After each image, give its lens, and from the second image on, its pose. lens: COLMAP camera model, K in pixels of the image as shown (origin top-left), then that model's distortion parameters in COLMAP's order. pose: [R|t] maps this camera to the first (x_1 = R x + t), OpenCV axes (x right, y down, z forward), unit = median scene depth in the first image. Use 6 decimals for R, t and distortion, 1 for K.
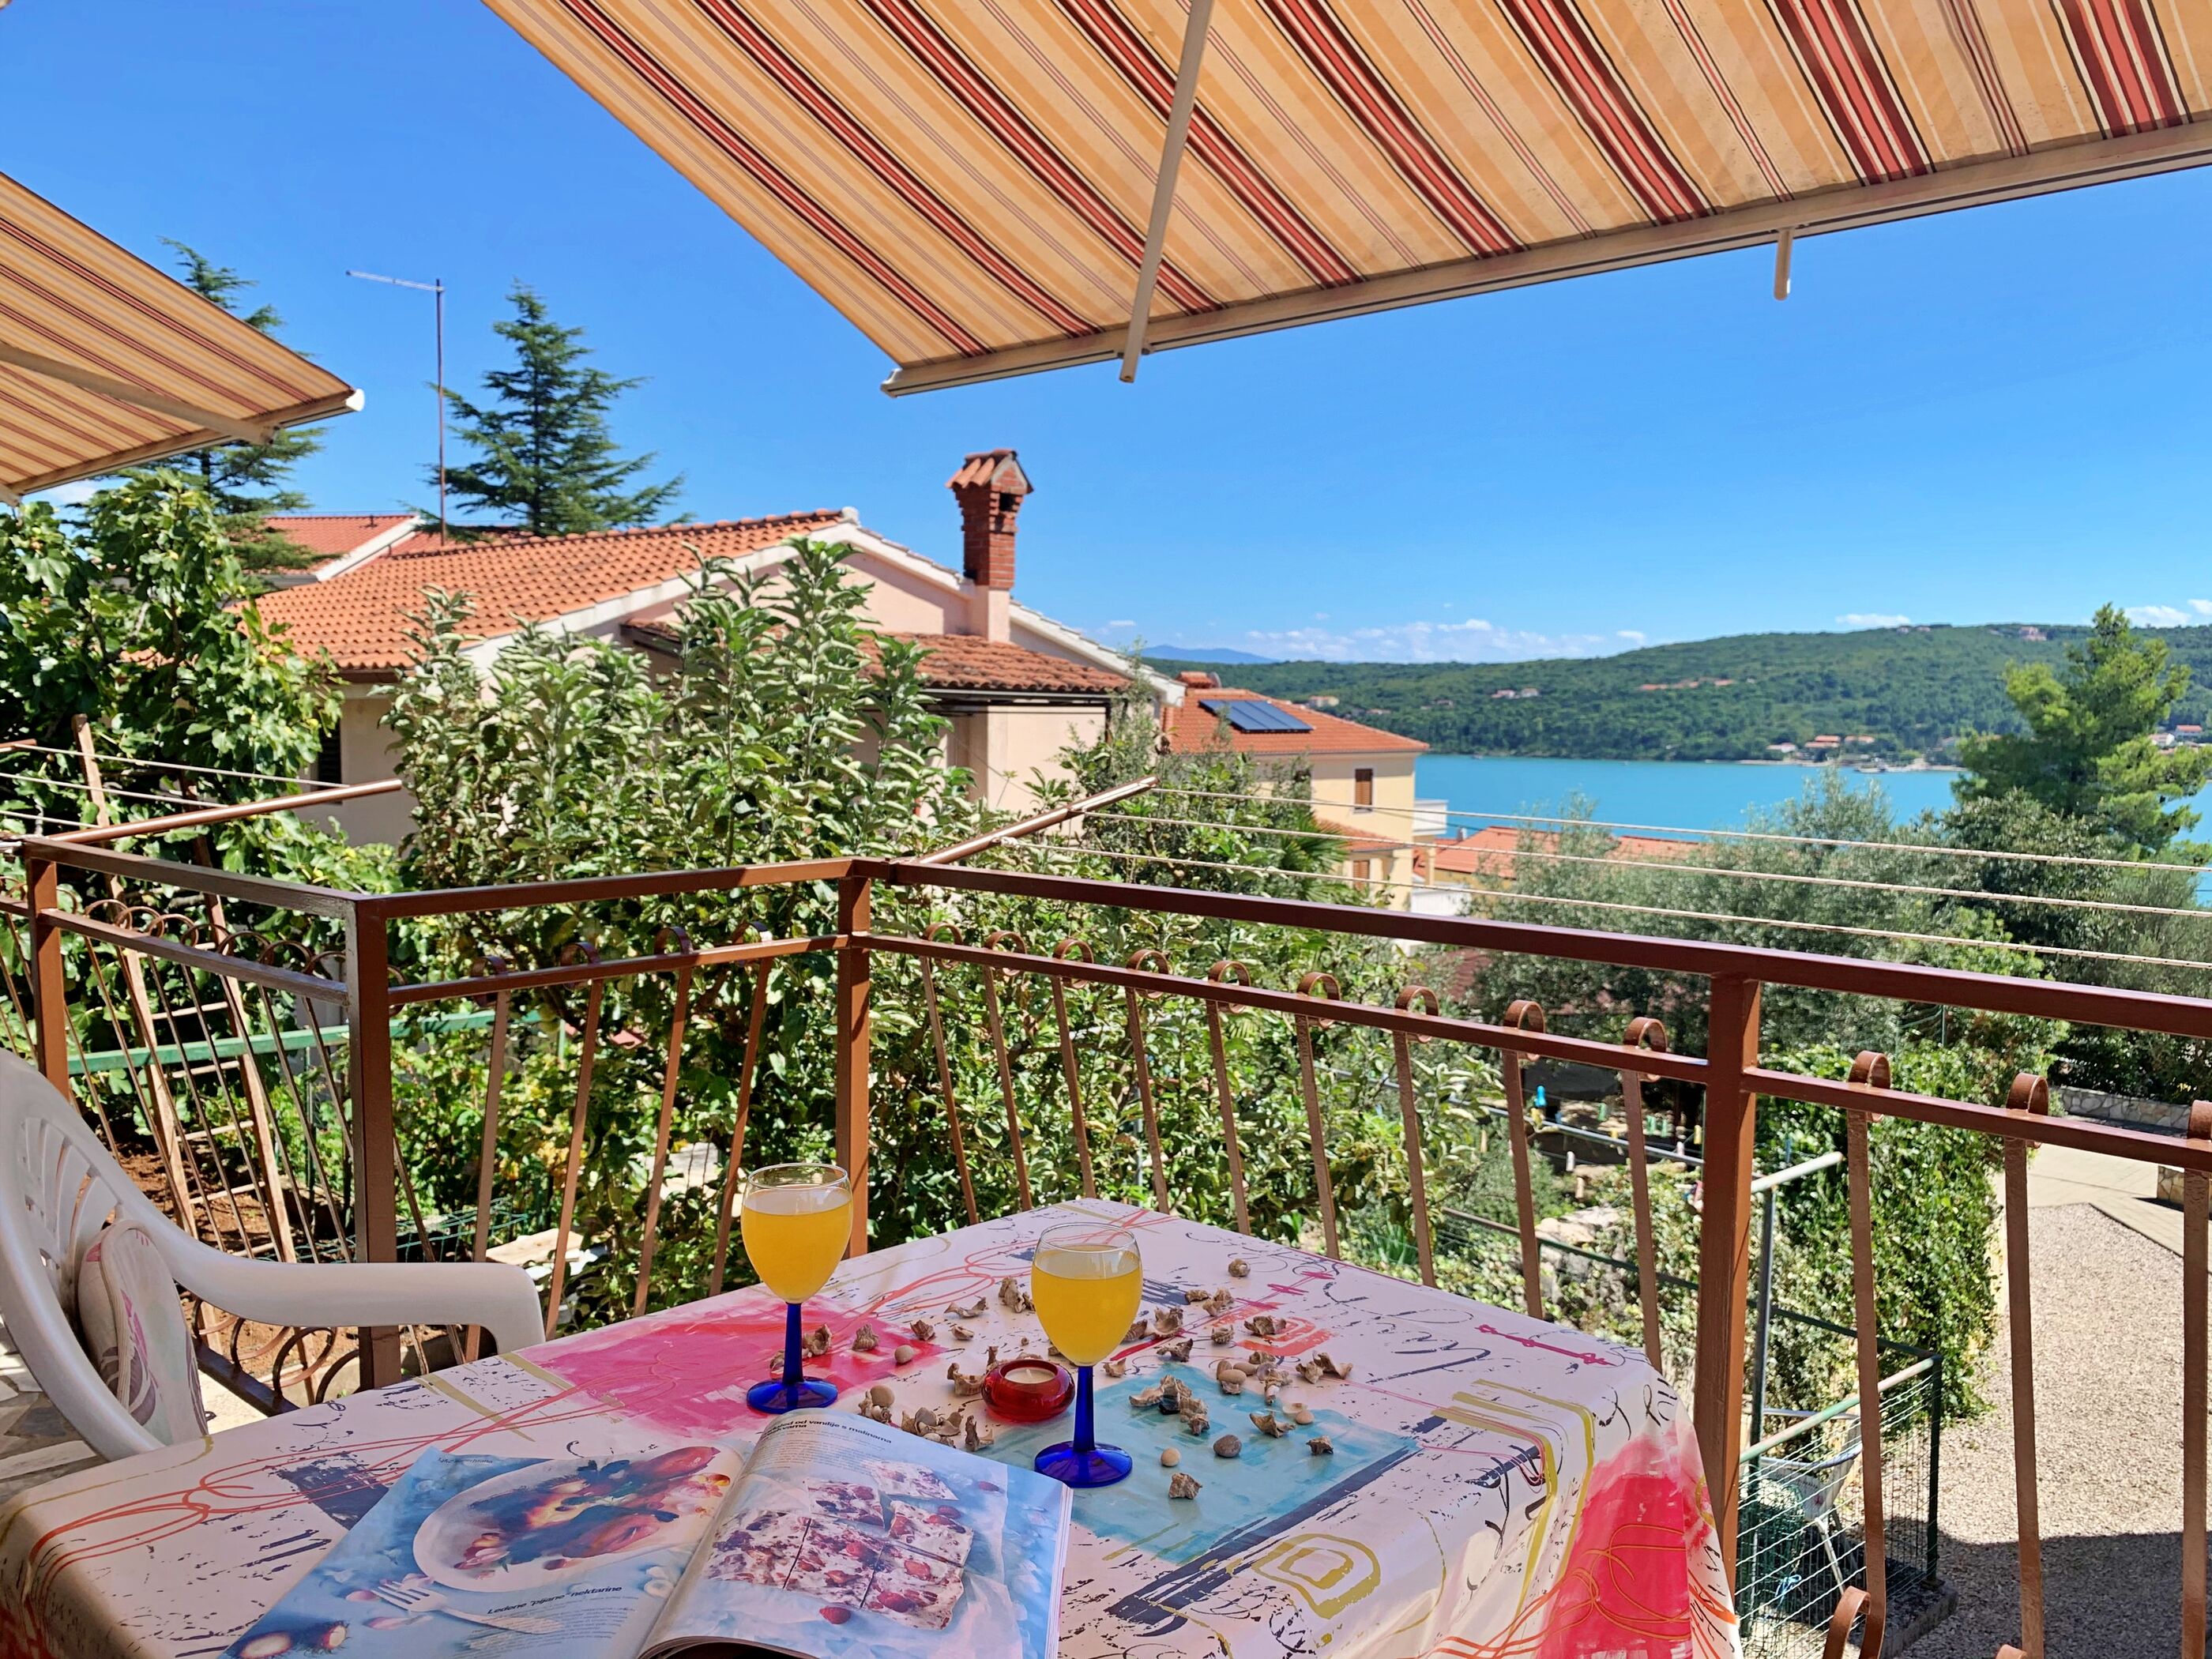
lens RADIAL K [[1716.8, 0, 1128.4], [0, 1716.8, 811.9], [0, 0, 1]] dist [0.033231, -0.040232]
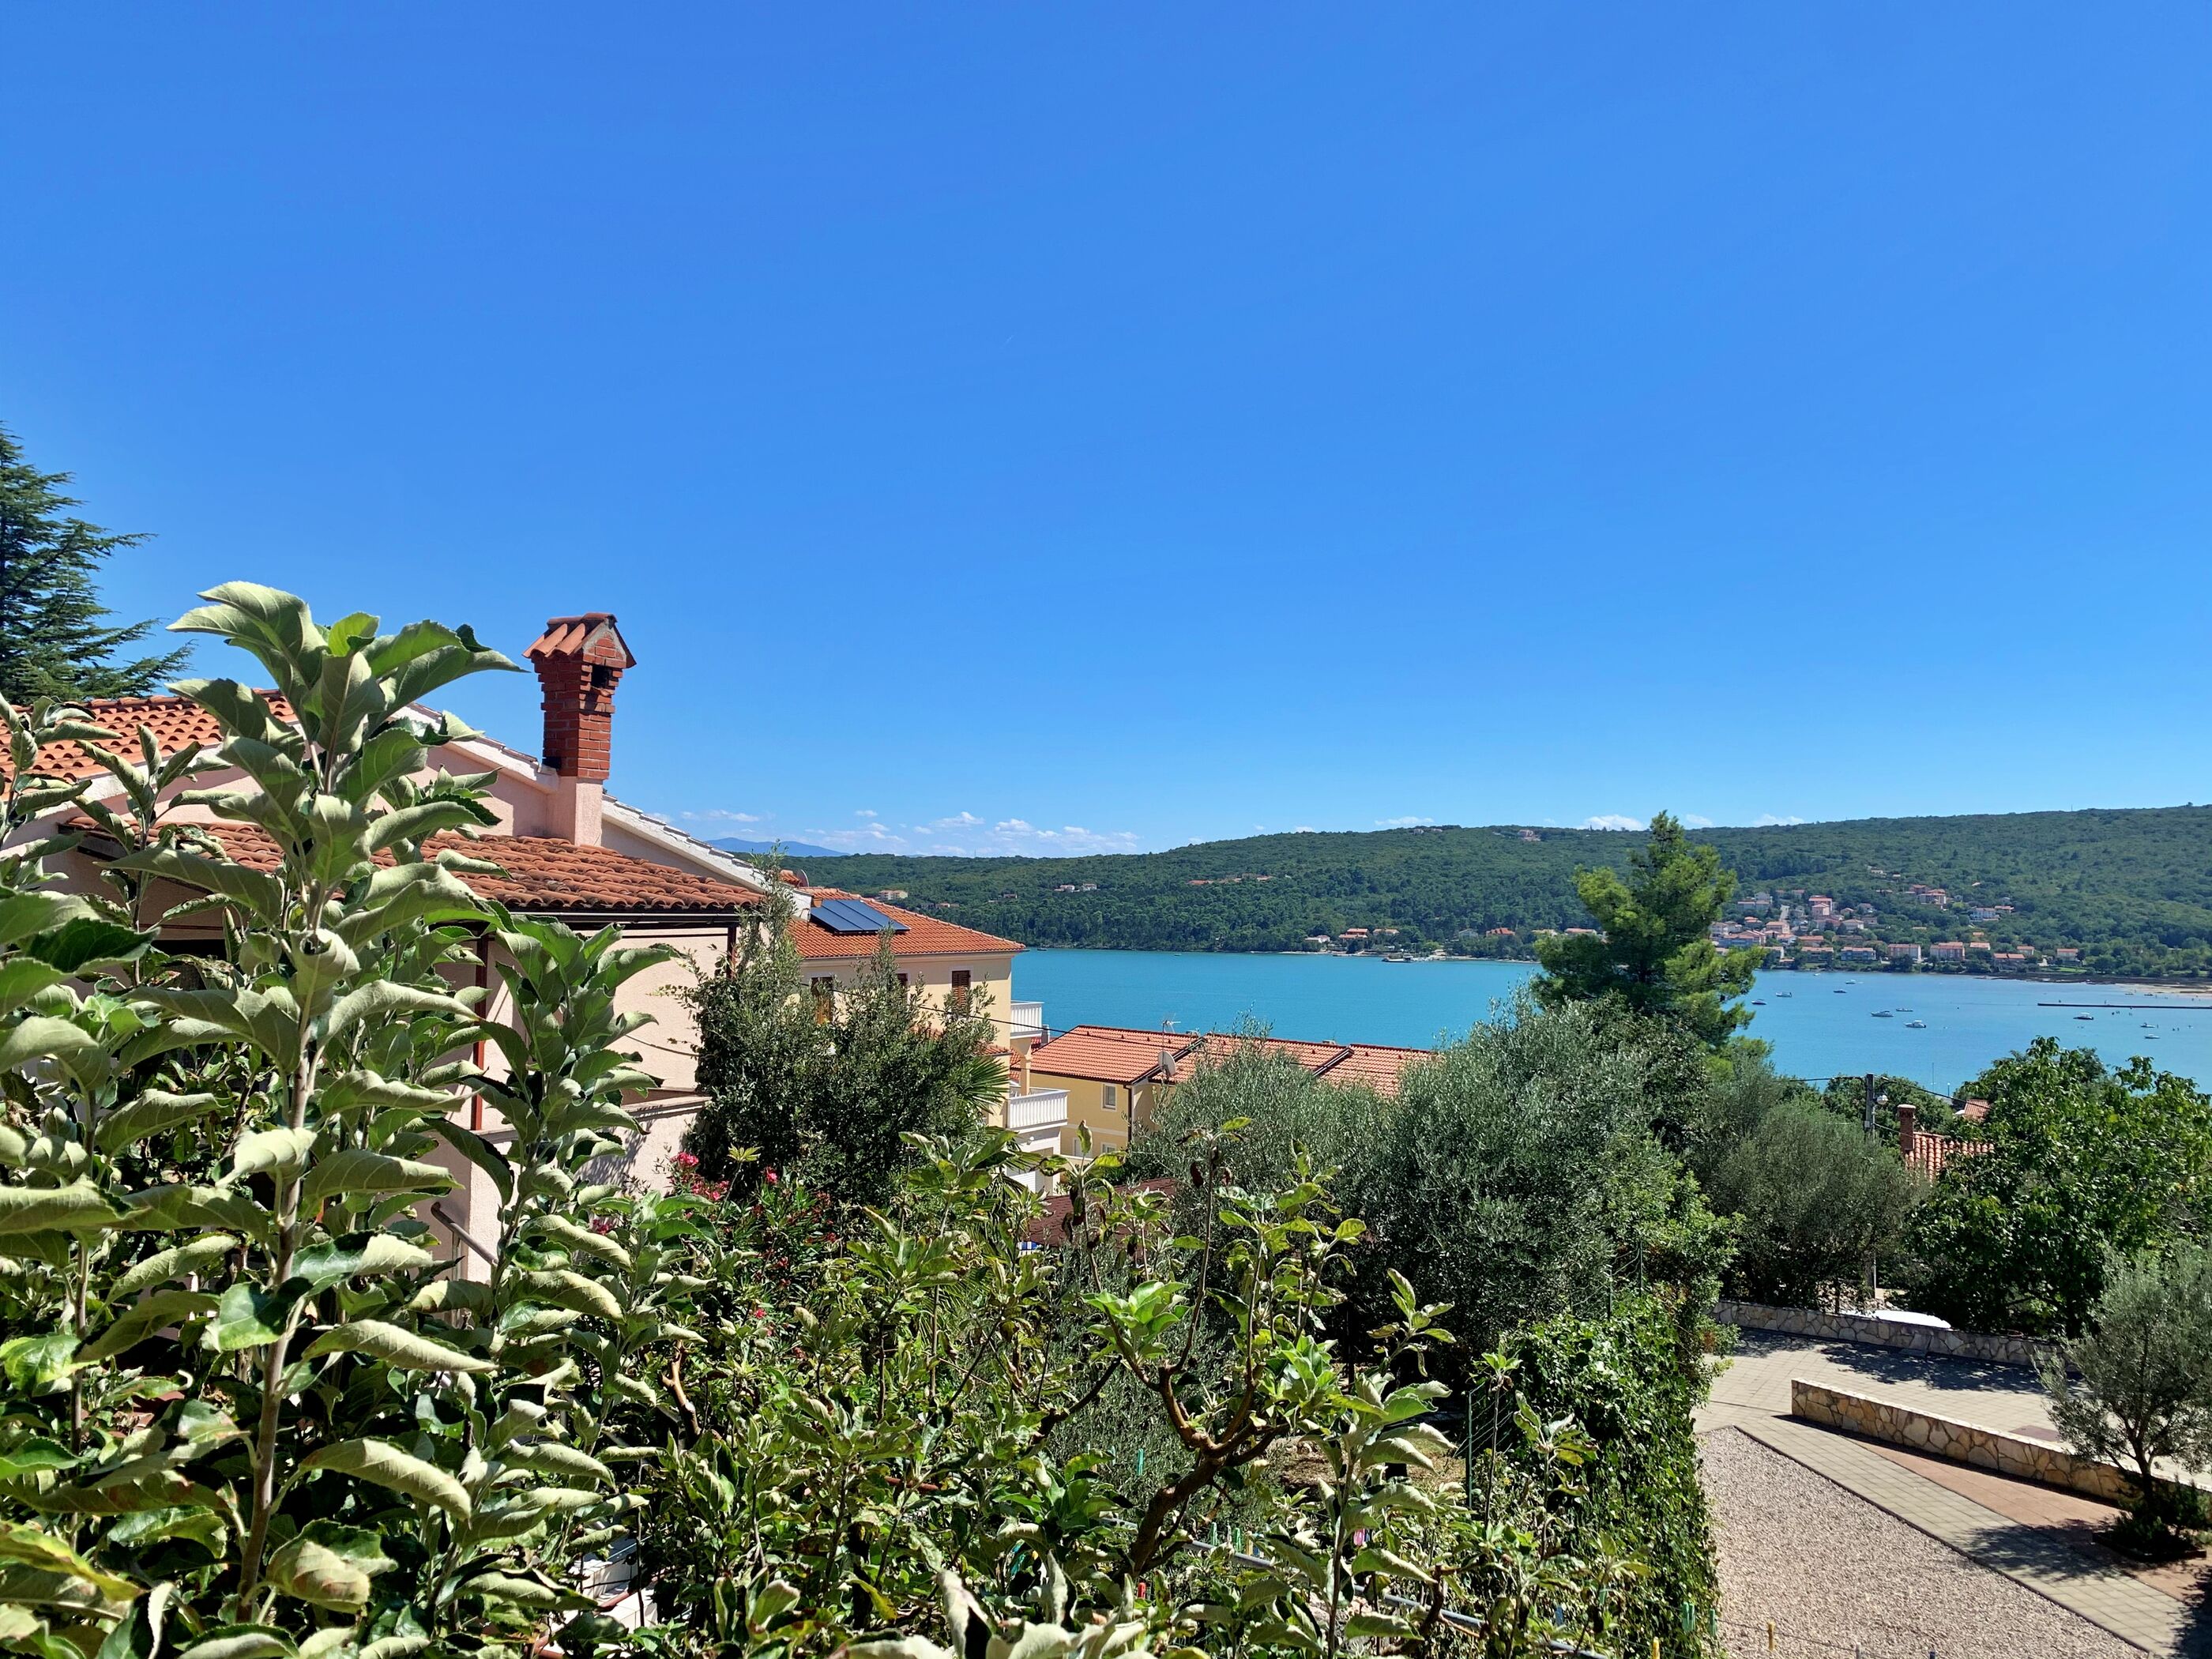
lens RADIAL K [[1716.8, 0, 1088.7], [0, 1716.8, 822.7], [0, 0, 1]] dist [0.033231, -0.040232]
pose [[0.974392, 0.008850, 0.224682, -0.032888], [0.015242, 0.994327, -0.105265, -0.024698], [-0.224339, 0.105994, 0.968730, 0.185826]]
